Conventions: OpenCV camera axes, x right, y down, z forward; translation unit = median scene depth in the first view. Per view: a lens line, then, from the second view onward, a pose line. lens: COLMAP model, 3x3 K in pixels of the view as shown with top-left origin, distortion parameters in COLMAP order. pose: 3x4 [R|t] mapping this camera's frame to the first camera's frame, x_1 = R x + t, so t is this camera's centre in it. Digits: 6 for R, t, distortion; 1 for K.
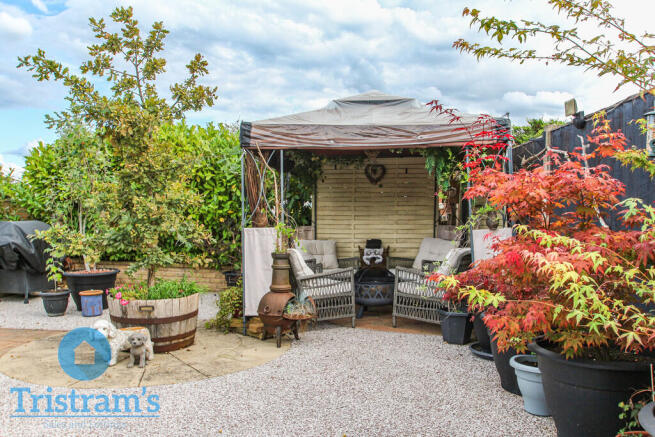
lens RADIAL K [[527.2, 0, 327.3], [0, 527.2, 219.1], [0, 0, 1]] dist [-0.032833, -0.022158]
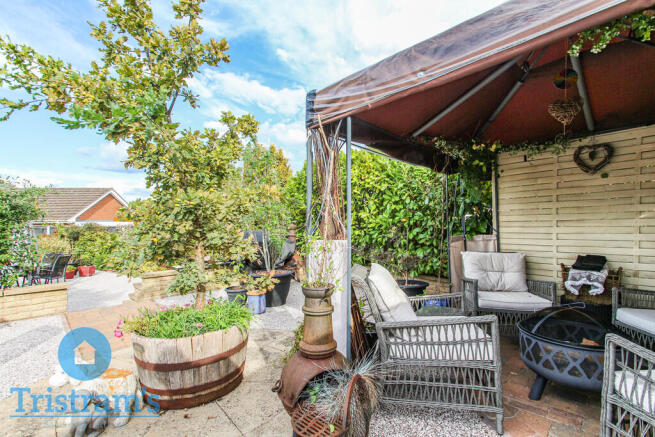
lens RADIAL K [[315.3, 0, 314.0], [0, 315.3, 228.9], [0, 0, 1]] dist [-0.000484, -0.000527]
pose [[0.756814, -0.006951, -0.653593, 0.083398], [0.011013, 0.999937, 0.002117, -0.000449], [0.653537, -0.008800, 0.756843, 0.459816]]
